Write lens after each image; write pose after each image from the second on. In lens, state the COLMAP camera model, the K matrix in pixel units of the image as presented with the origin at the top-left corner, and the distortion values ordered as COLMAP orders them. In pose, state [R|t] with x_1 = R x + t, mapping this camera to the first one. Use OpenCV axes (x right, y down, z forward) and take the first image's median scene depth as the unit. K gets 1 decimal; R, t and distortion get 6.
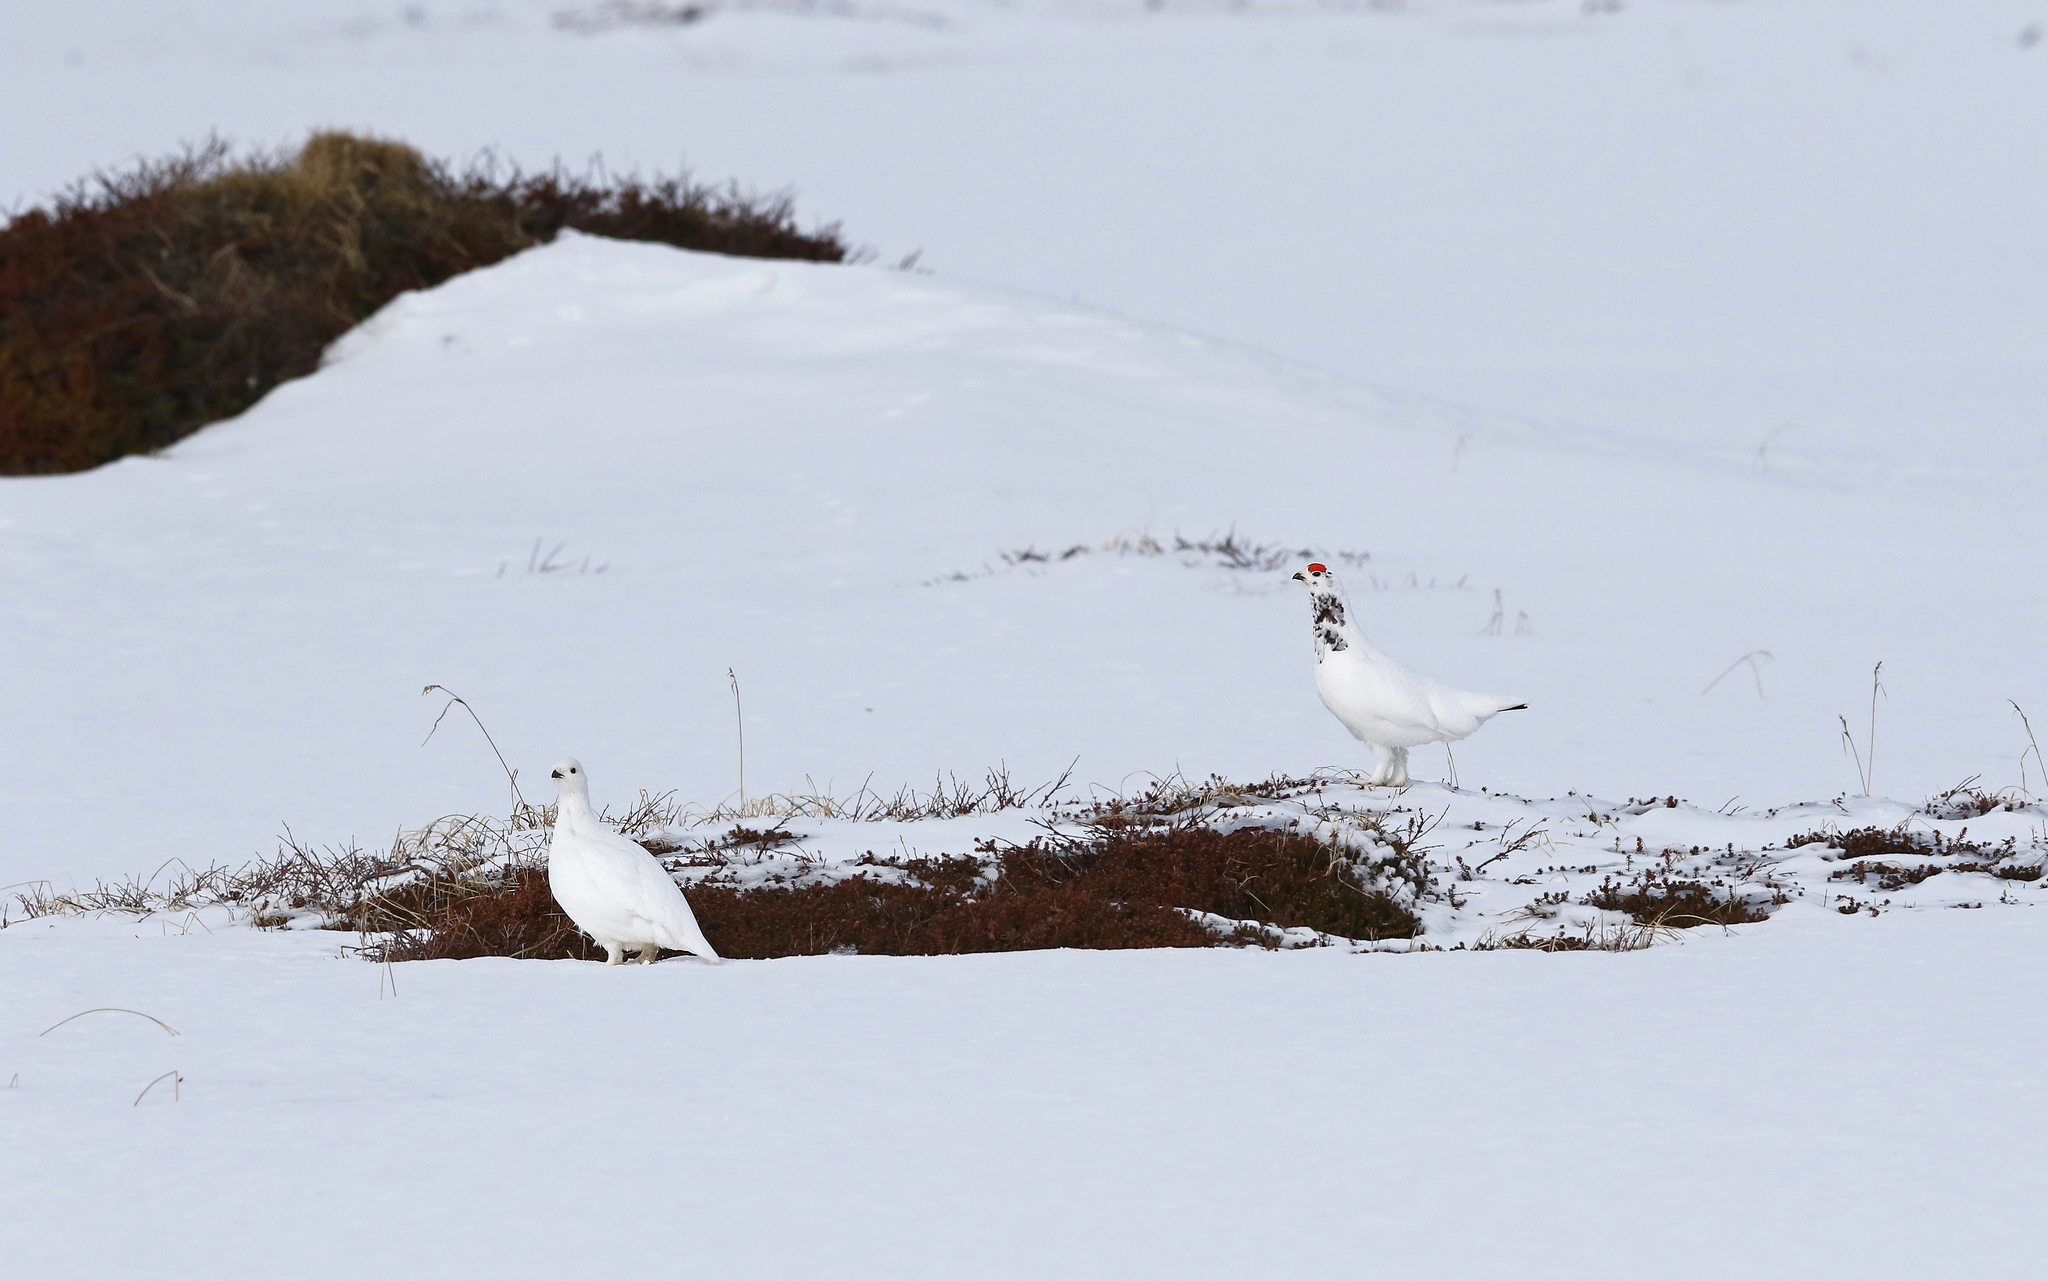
lens RADIAL K [[1544.2, 0, 1024.6], [0, 1544.2, 638.3], [0, 0, 1]] dist [0.000352, -0.003237]
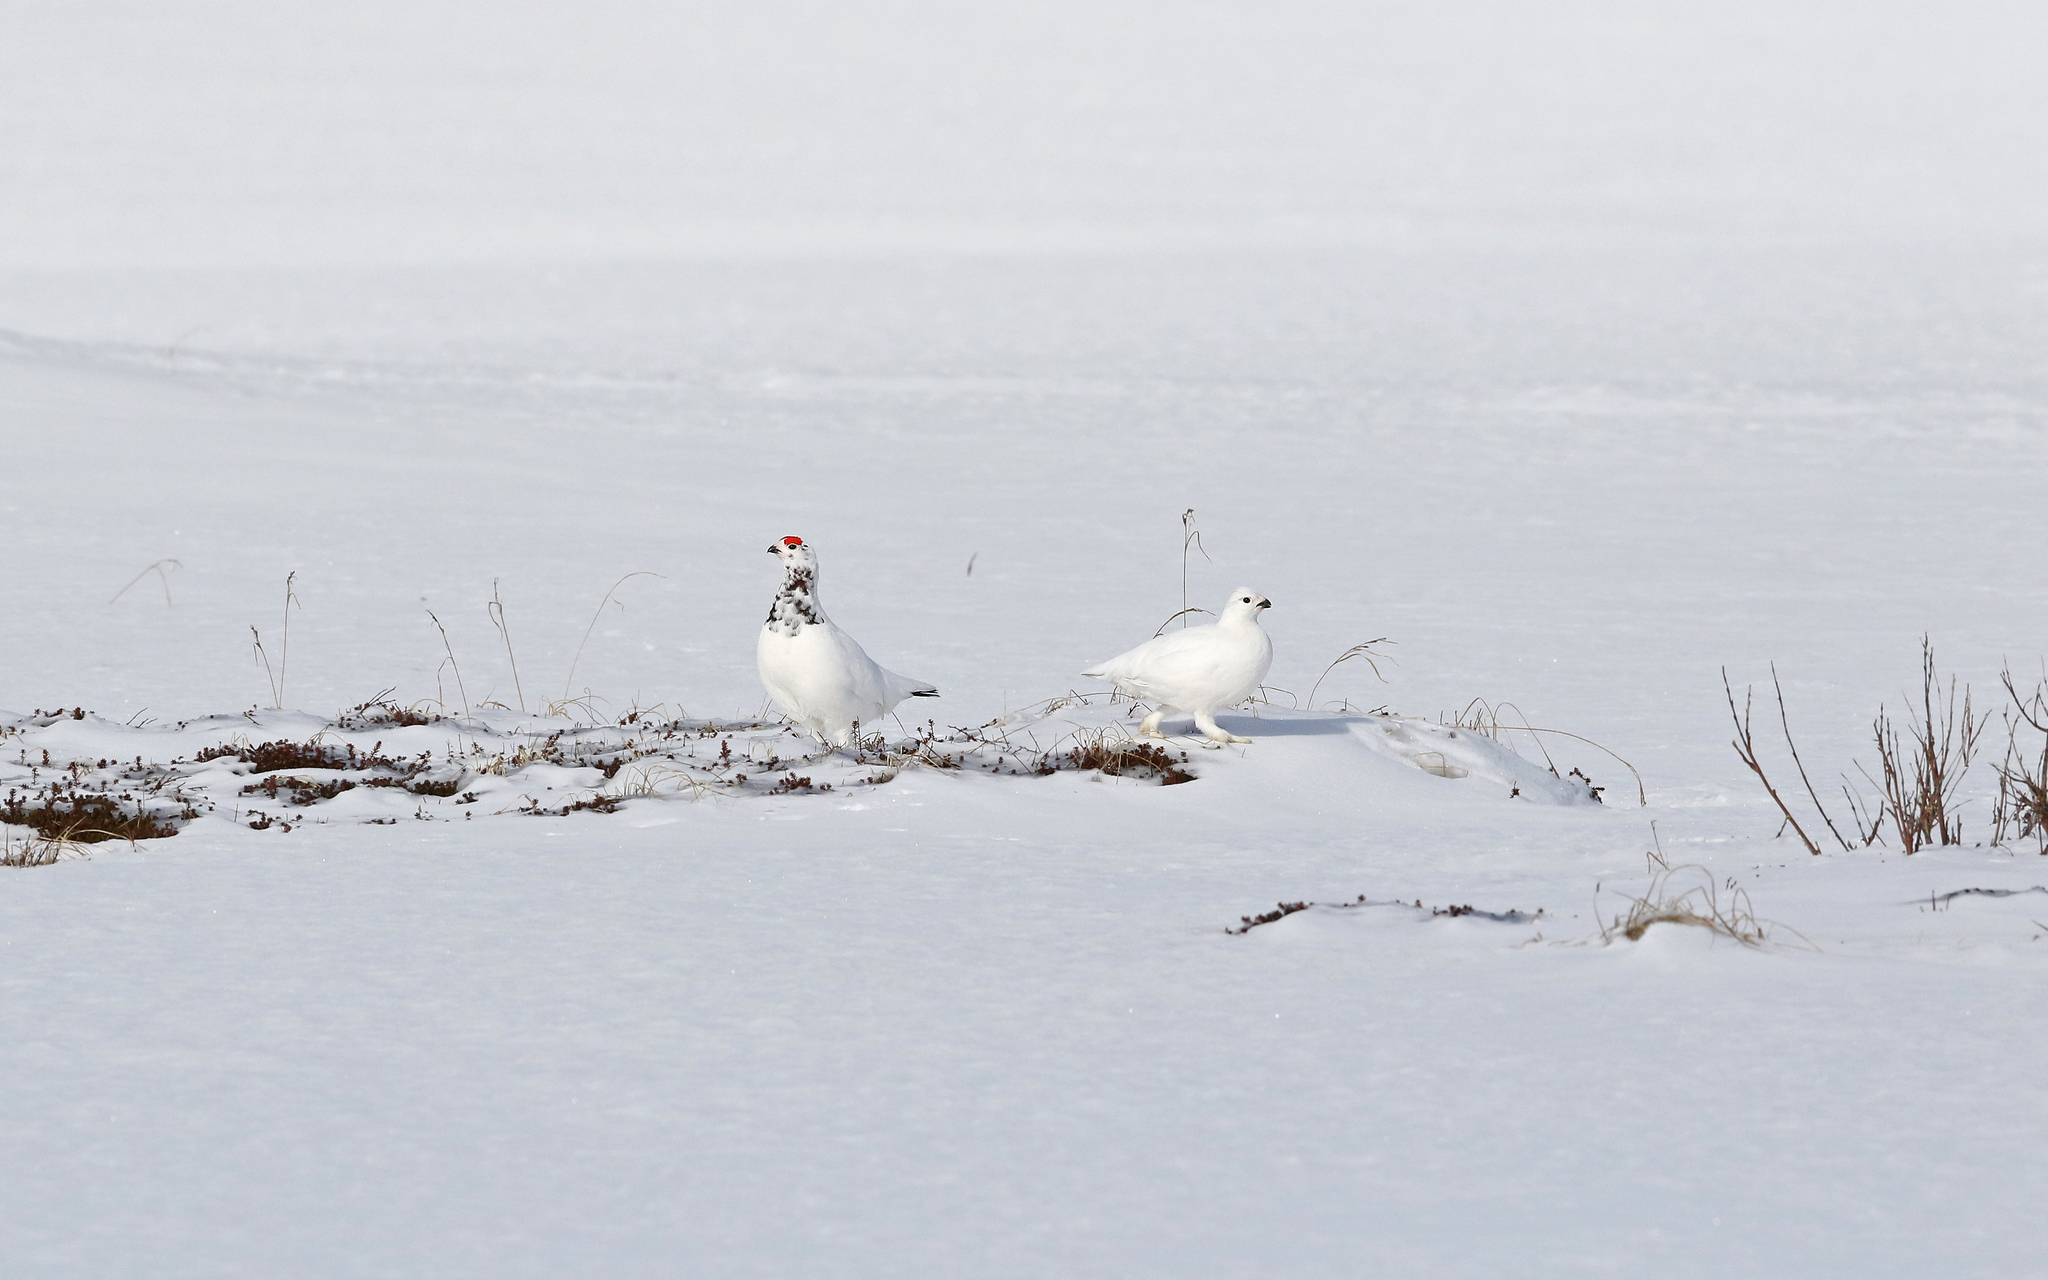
lens RADIAL K [[1544.2, 0, 1023.1], [0, 1544.2, 642.0], [0, 0, 1]] dist [0.000352, -0.003237]
pose [[0.999909, 0.005792, 0.012207, 1.003364], [-0.005797, 0.999983, 0.000424, 0.056847], [-0.012205, -0.000494, 0.999925, 0.018251]]
